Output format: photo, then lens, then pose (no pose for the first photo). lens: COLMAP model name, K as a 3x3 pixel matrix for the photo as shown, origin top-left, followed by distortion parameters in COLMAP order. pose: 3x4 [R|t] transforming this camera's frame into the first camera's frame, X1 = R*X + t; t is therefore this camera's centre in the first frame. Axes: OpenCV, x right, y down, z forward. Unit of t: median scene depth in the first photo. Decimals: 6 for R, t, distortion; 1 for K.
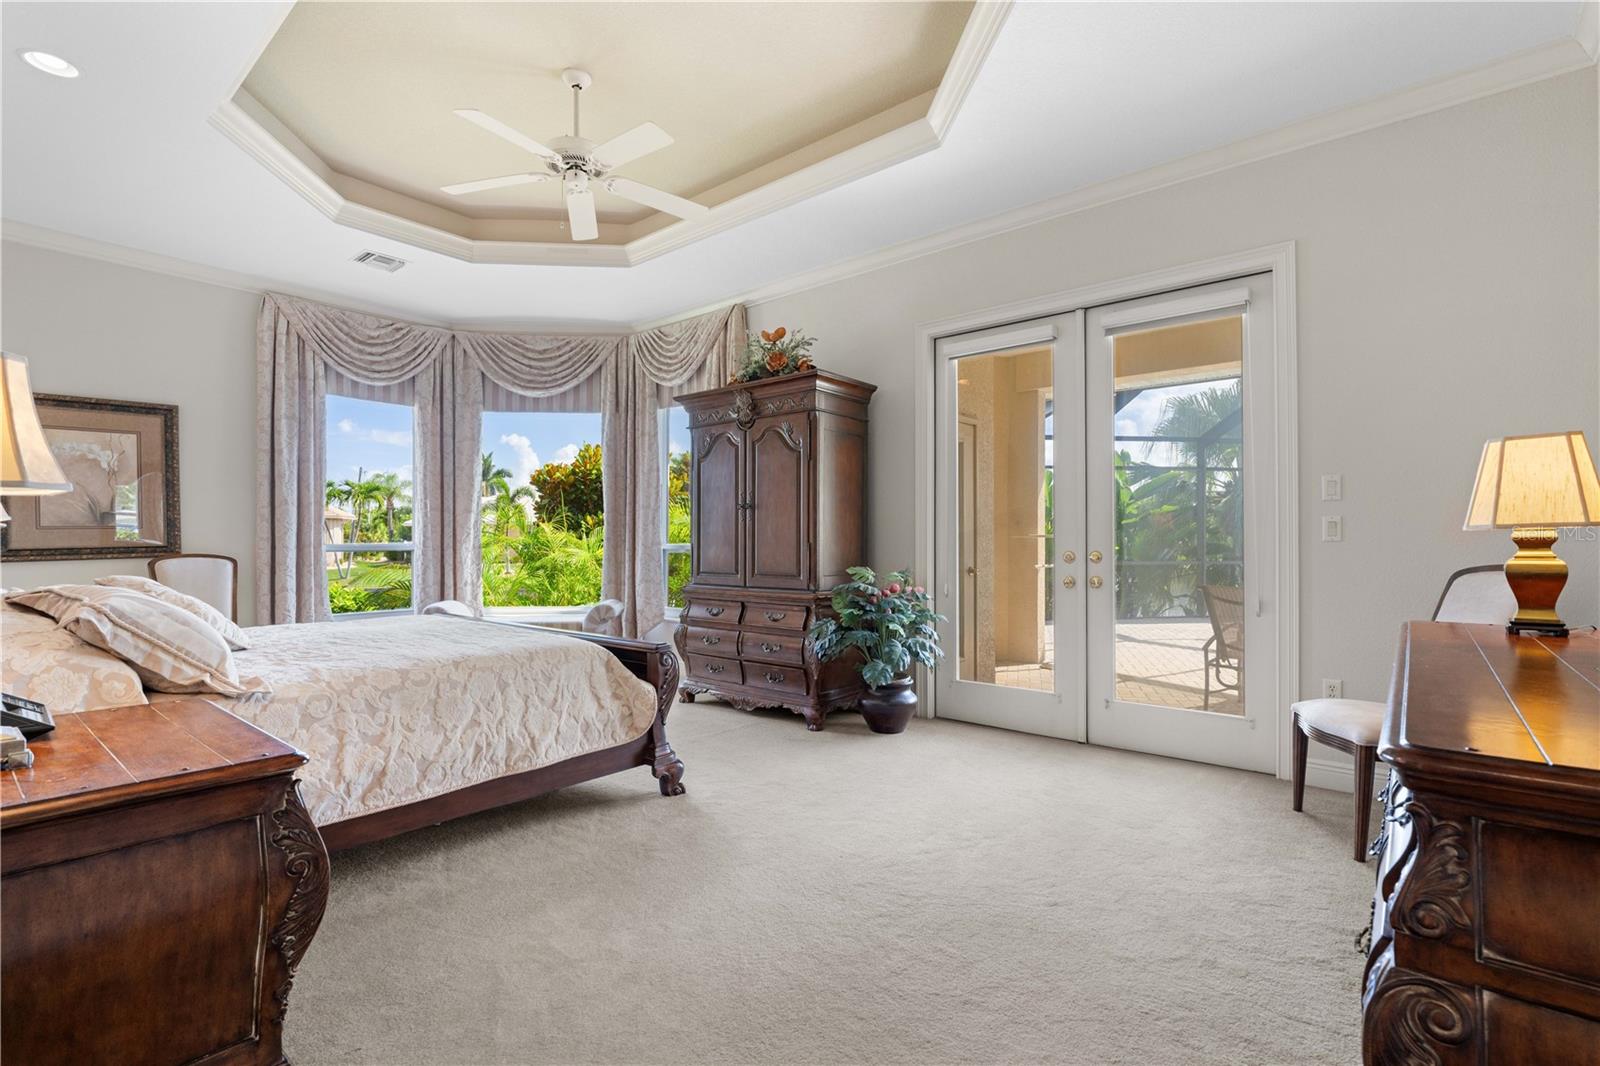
lens RADIAL K [[722.1, 0, 805.6], [0, 722.1, 533.9], [0, 0, 1]] dist [-0.008684, 0.003040]
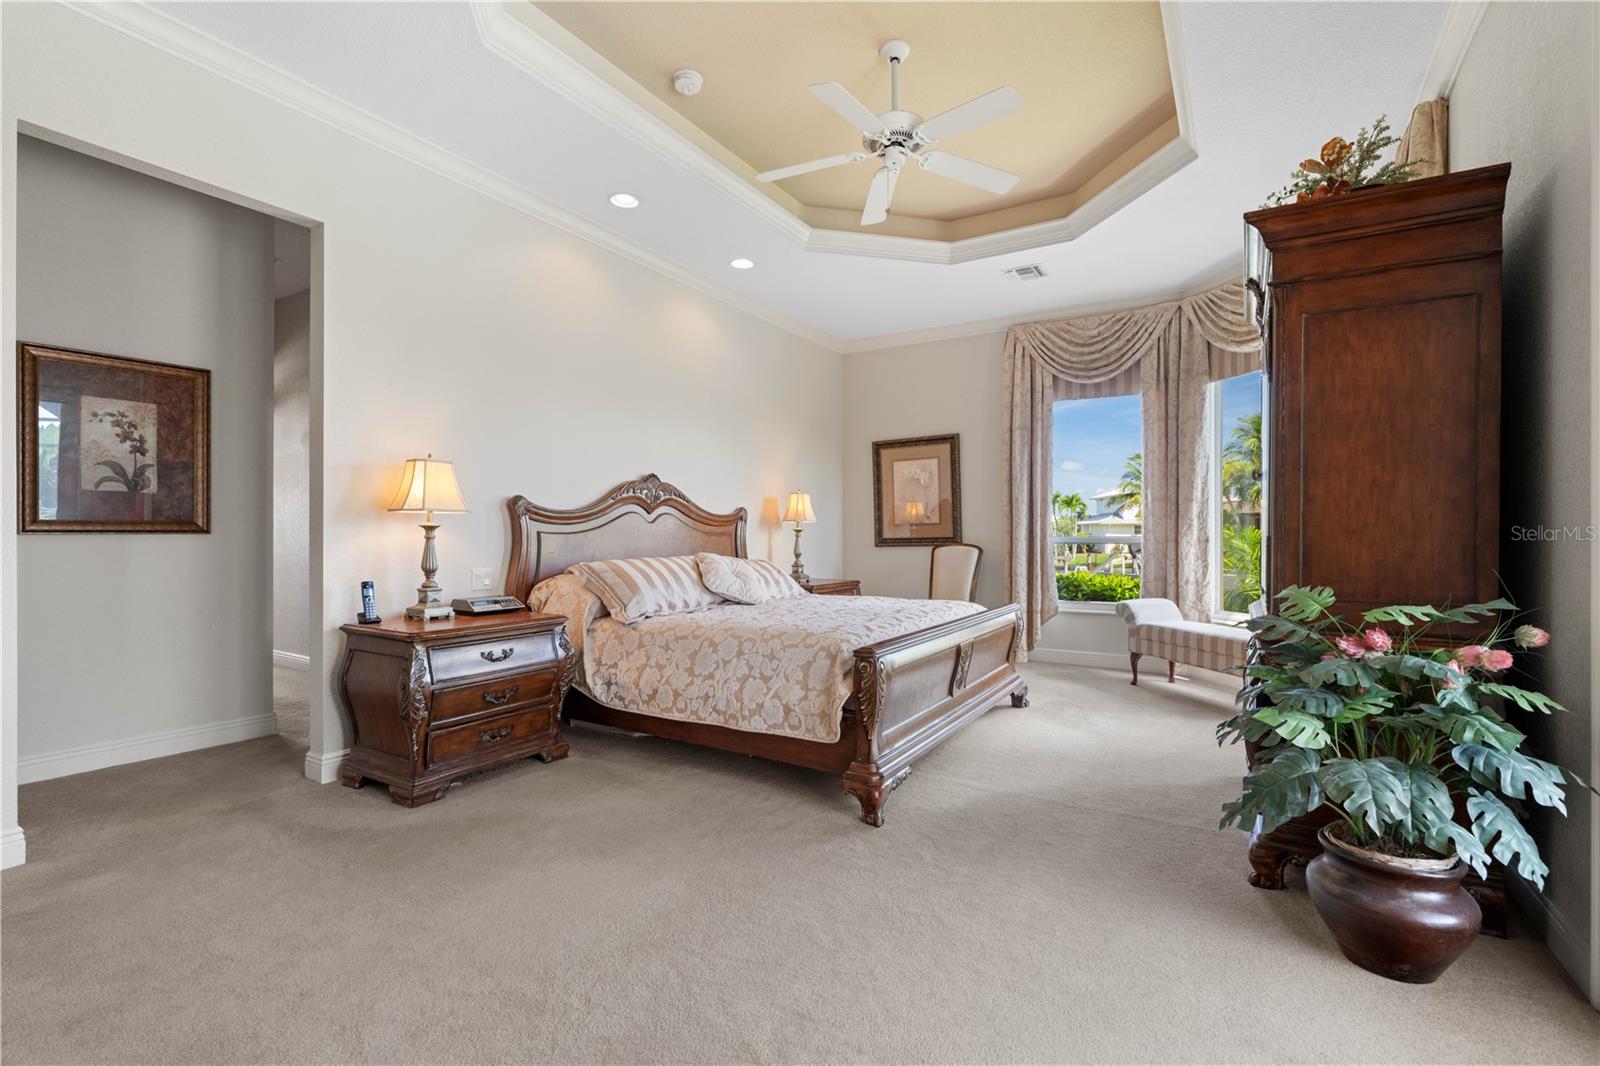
lens RADIAL K [[722.1, 0, 810.2], [0, 722.1, 540.0], [0, 0, 1]] dist [-0.008684, 0.003040]
pose [[0.157034, 0.008736, -0.987555, 0.393997], [0.008621, 0.999911, 0.010216, 0.005863], [0.987556, -0.010118, 0.156945, 0.471565]]
